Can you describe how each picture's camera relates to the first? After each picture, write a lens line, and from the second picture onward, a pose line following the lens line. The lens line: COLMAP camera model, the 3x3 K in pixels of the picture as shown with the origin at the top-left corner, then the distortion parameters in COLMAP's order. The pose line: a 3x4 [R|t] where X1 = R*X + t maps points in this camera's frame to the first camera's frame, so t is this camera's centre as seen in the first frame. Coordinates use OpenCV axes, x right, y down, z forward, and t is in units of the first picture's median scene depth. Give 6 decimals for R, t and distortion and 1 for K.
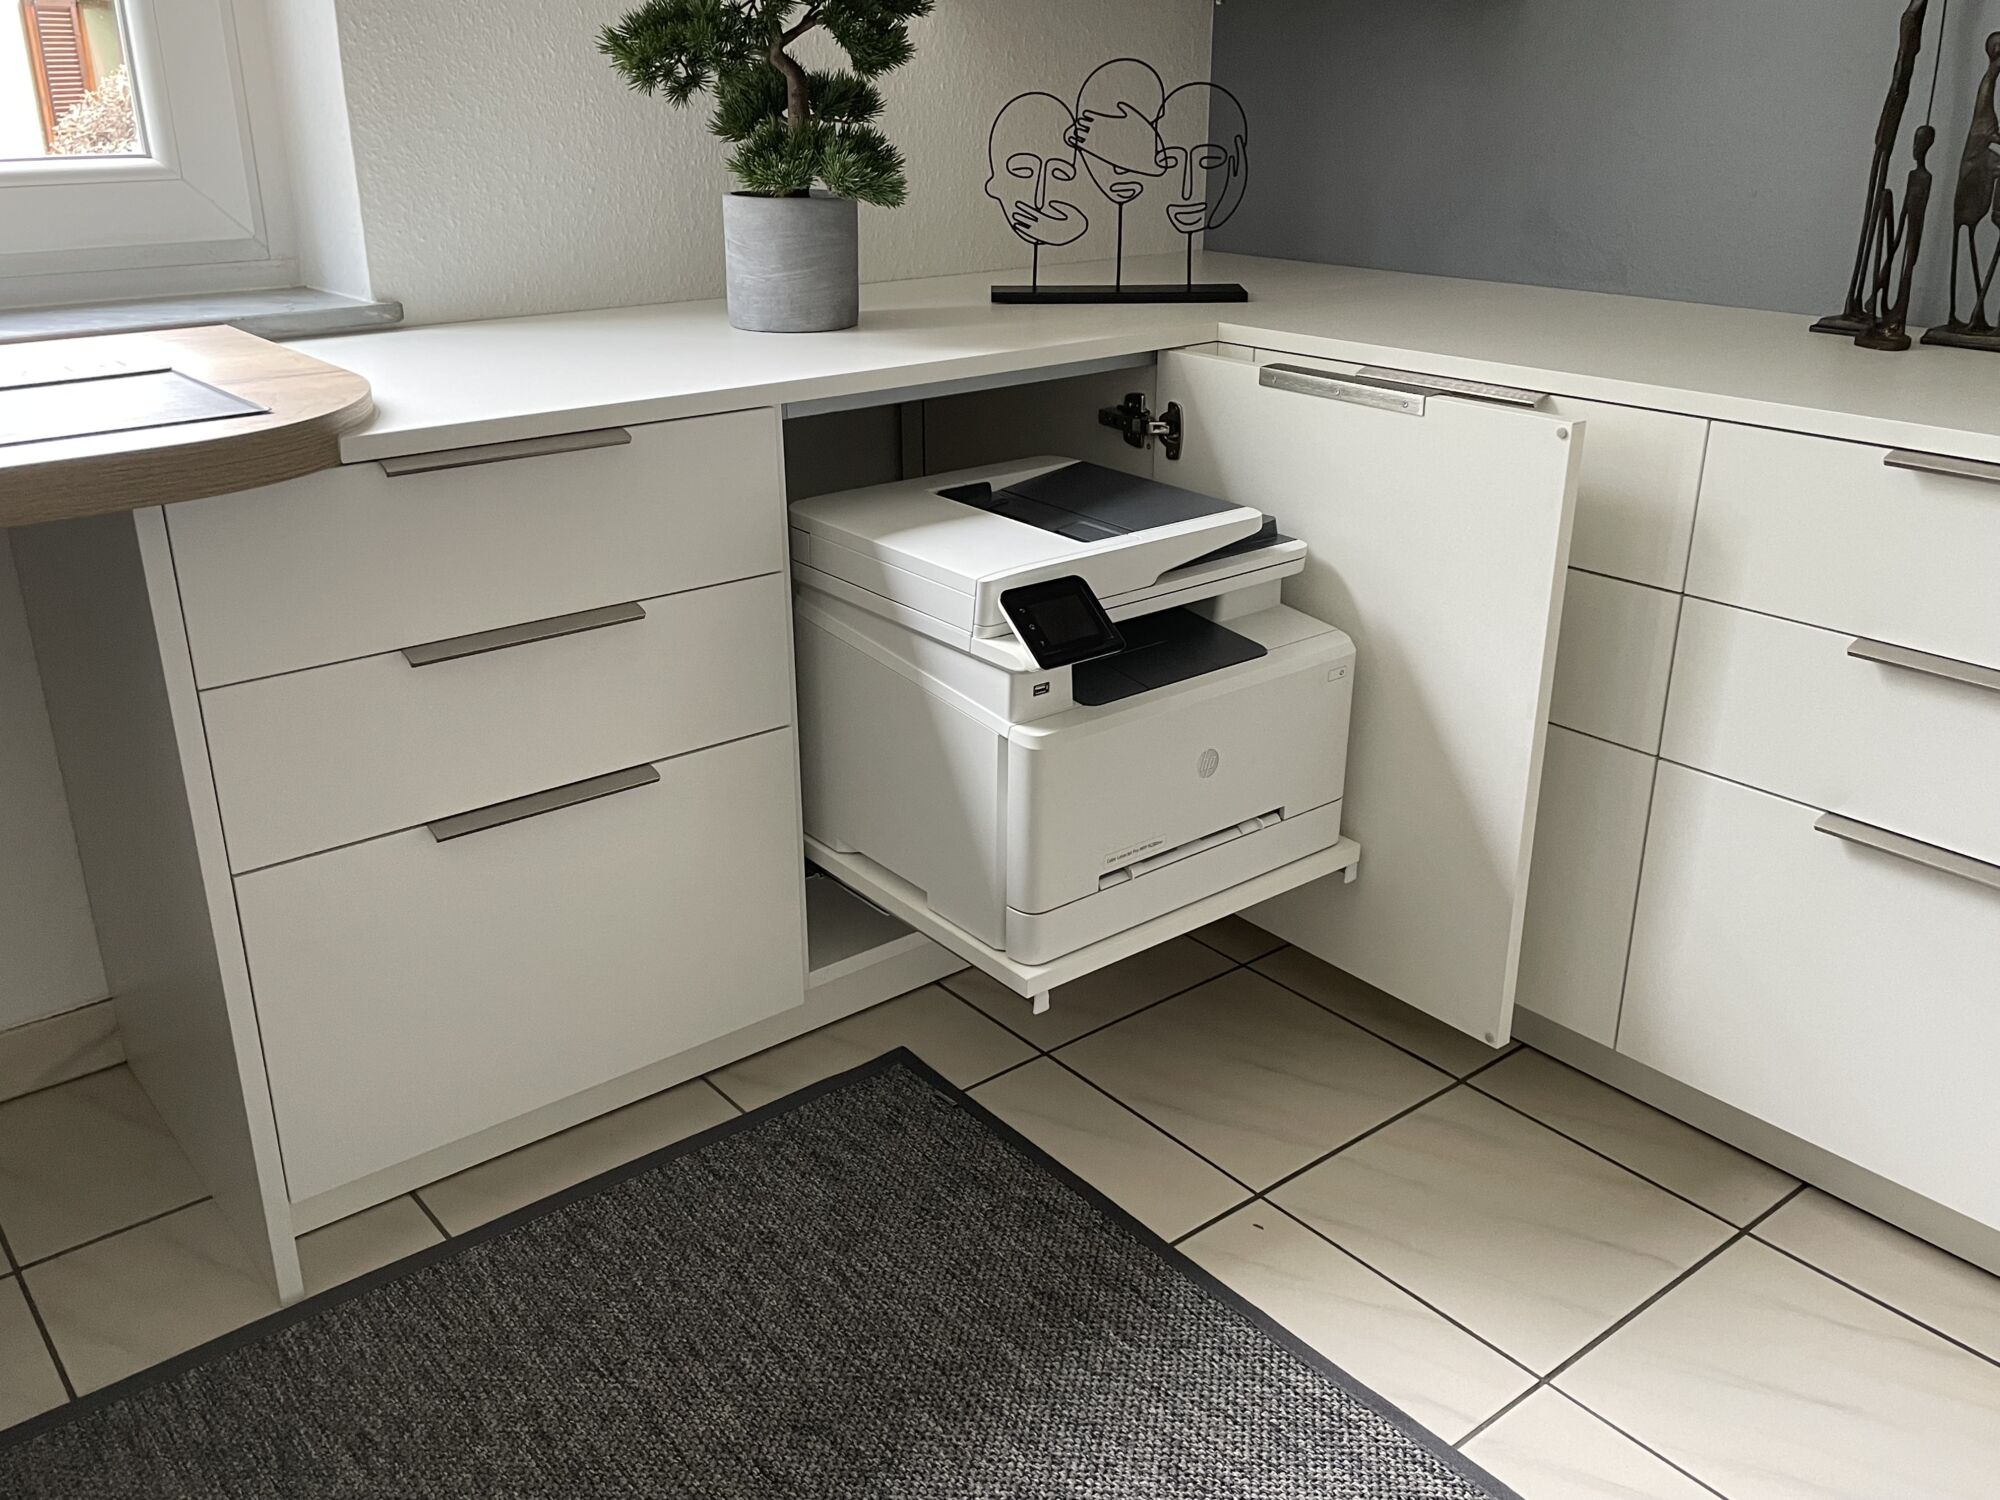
lens RADIAL K [[1702.4, 0, 999.8], [0, 1702.4, 717.4], [0, 0, 1]] dist [0.104065, -0.100012]
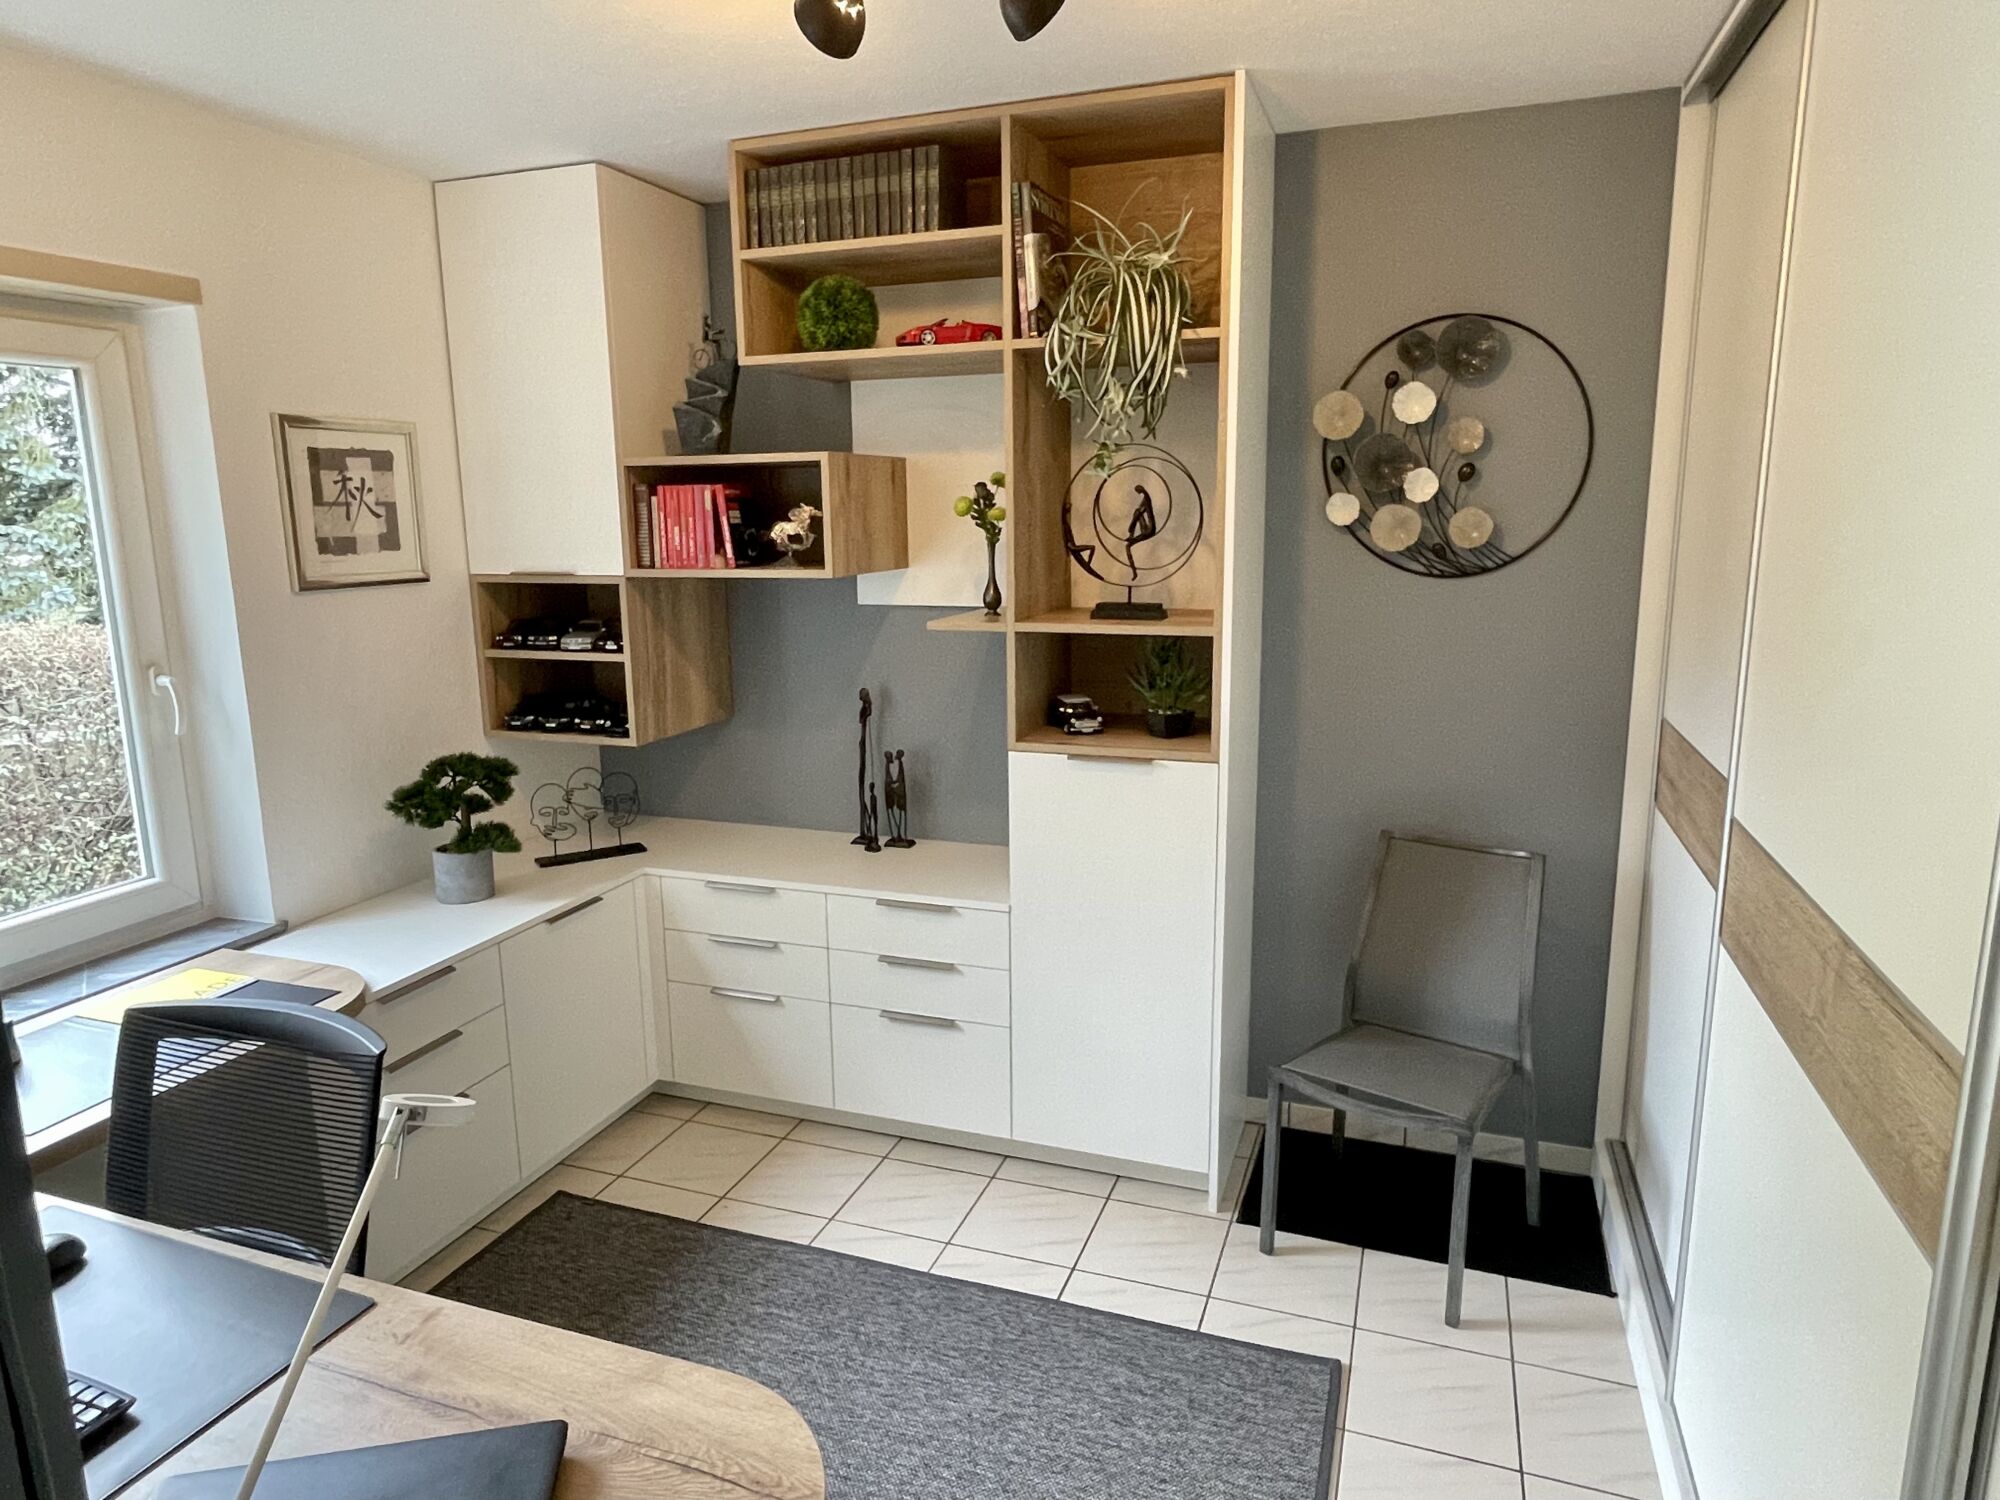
lens RADIAL K [[1217.2, 0, 1000.0], [0, 1217.2, 750.0], [0, 0, 1]] dist [0.018462, -0.023537]
pose [[0.855541, -0.109521, 0.506019, -0.335728], [0.196819, 0.972792, -0.122219, -0.076098], [-0.478866, 0.204157, 0.853819, -0.893050]]
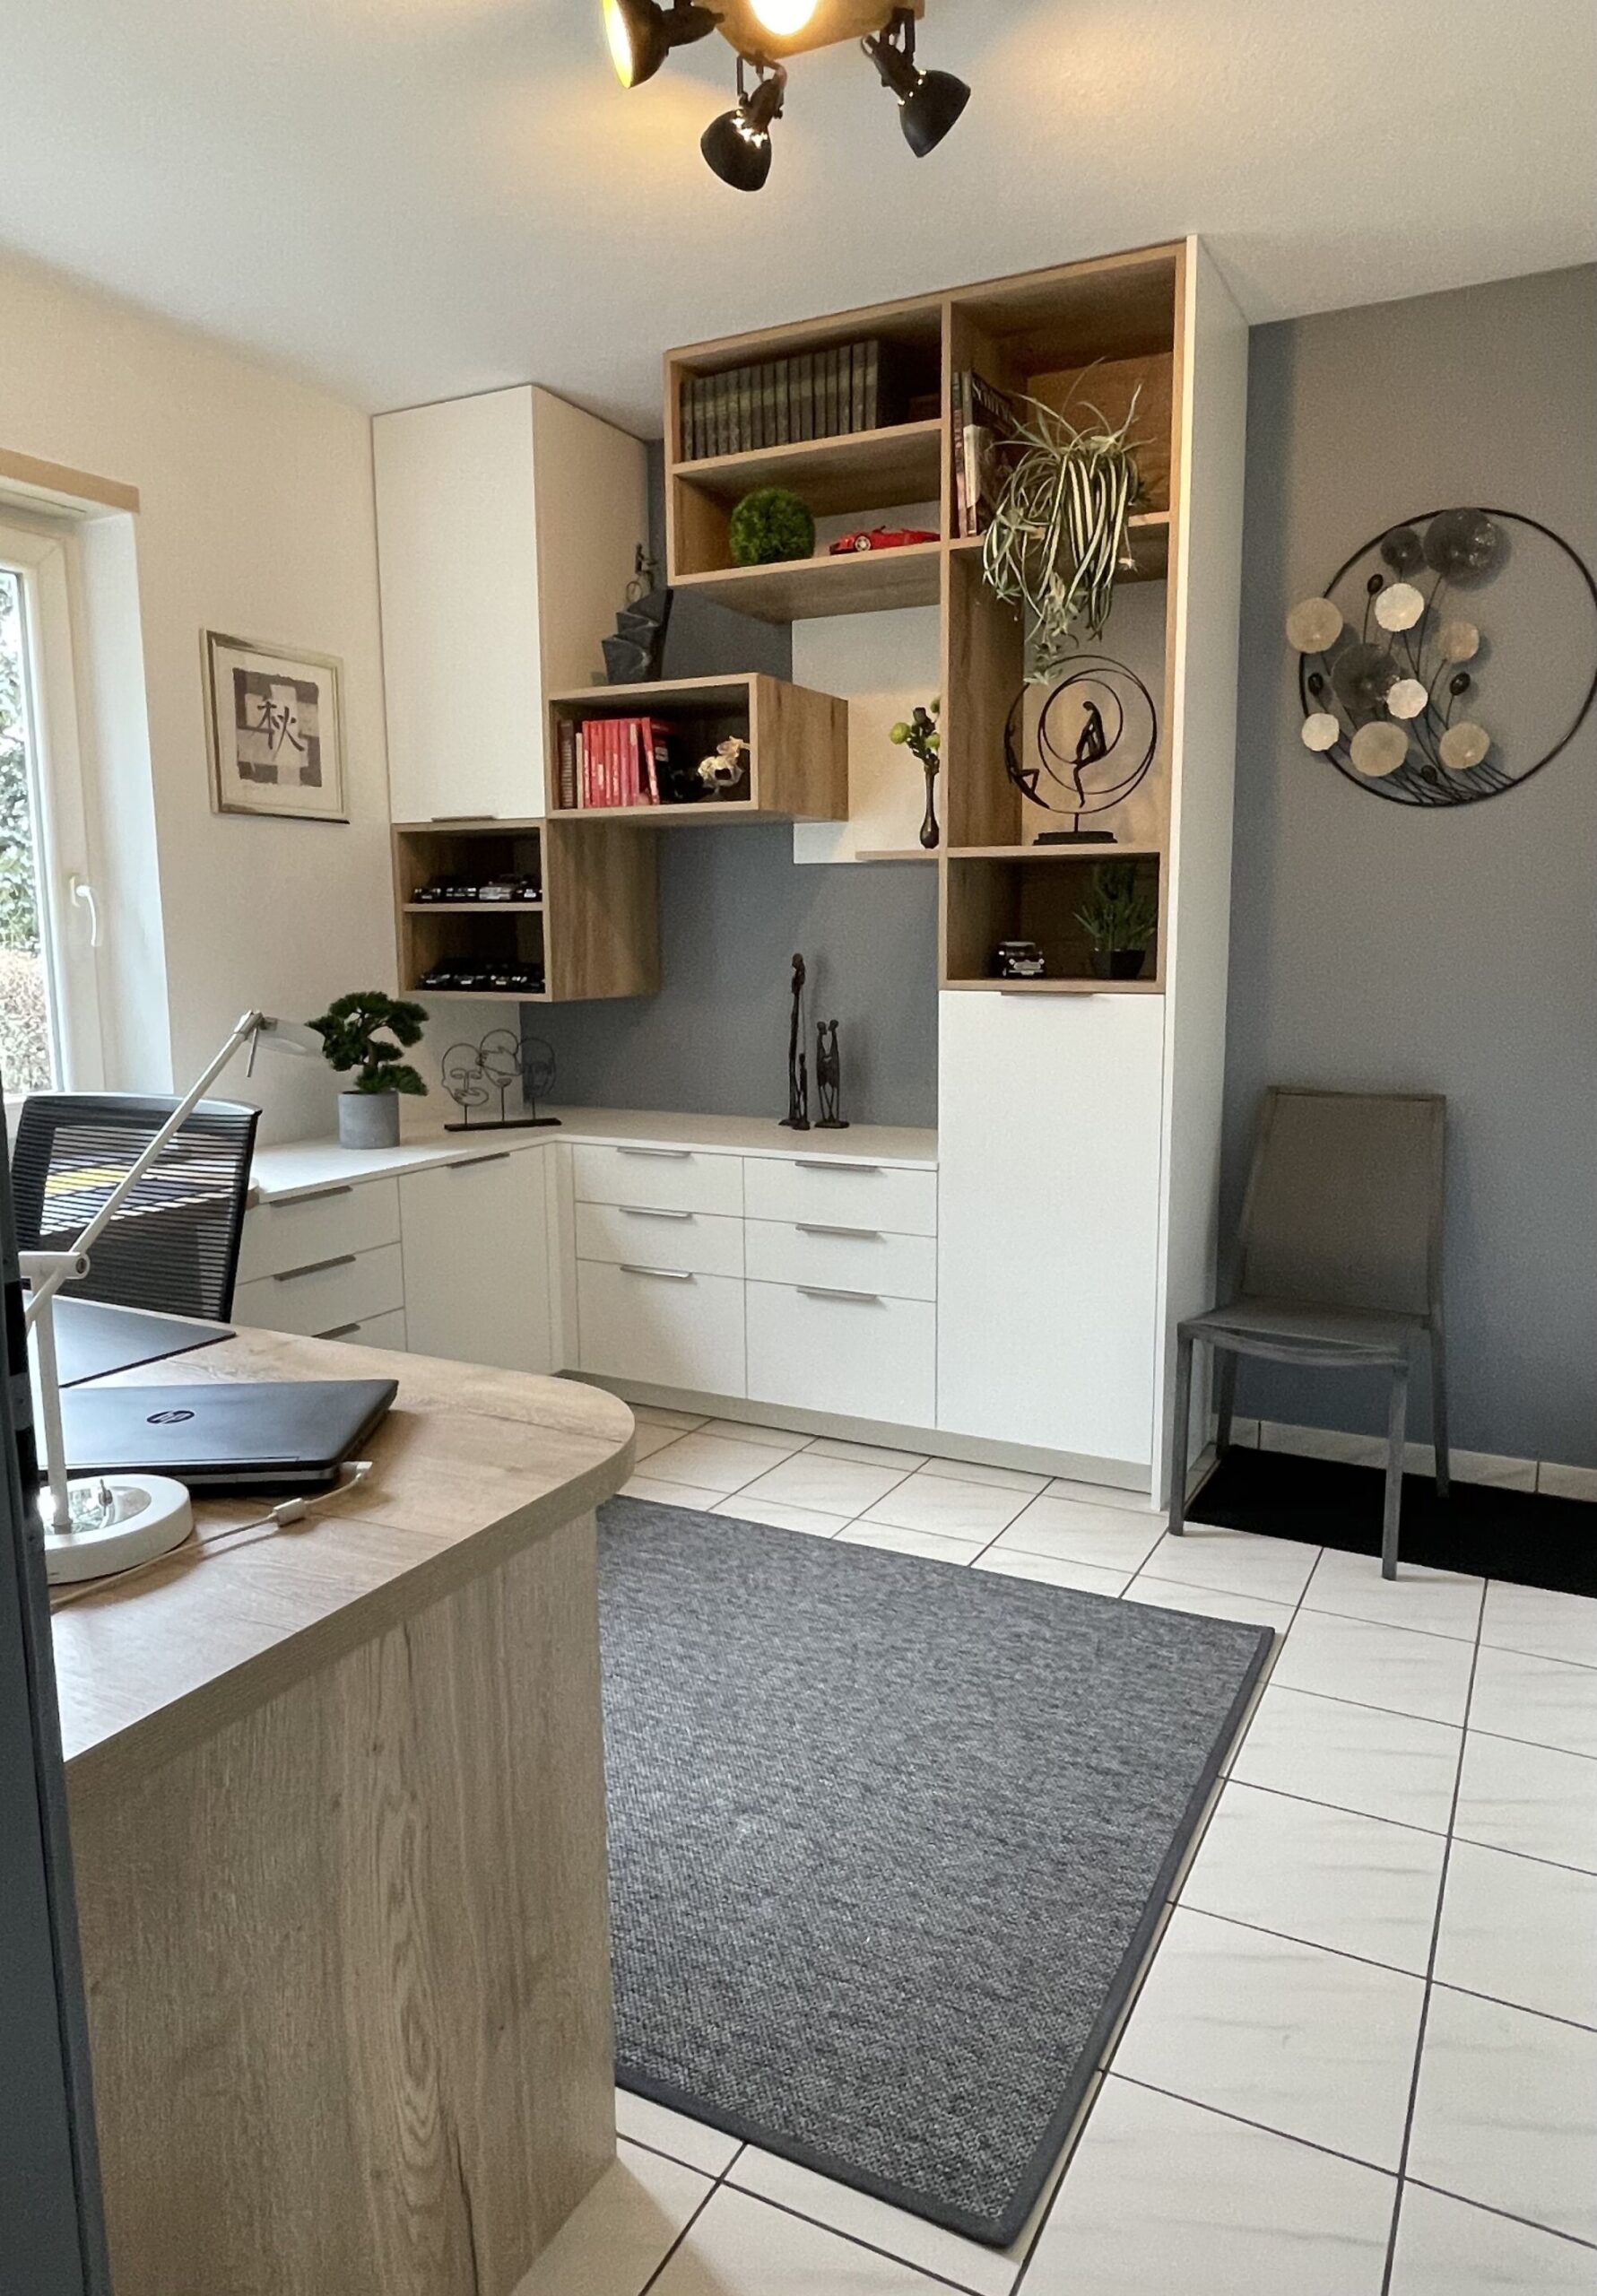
lens RADIAL K [[1440.1, 0, 860.8], [0, 1440.1, 1139.5], [0, 0, 1]] dist [0.030997, -0.043833]
pose [[0.908414, -0.063305, 0.413251, -0.333988], [0.153313, 0.970049, -0.188415, 0.234242], [-0.388946, 0.234516, 0.890911, -1.010301]]
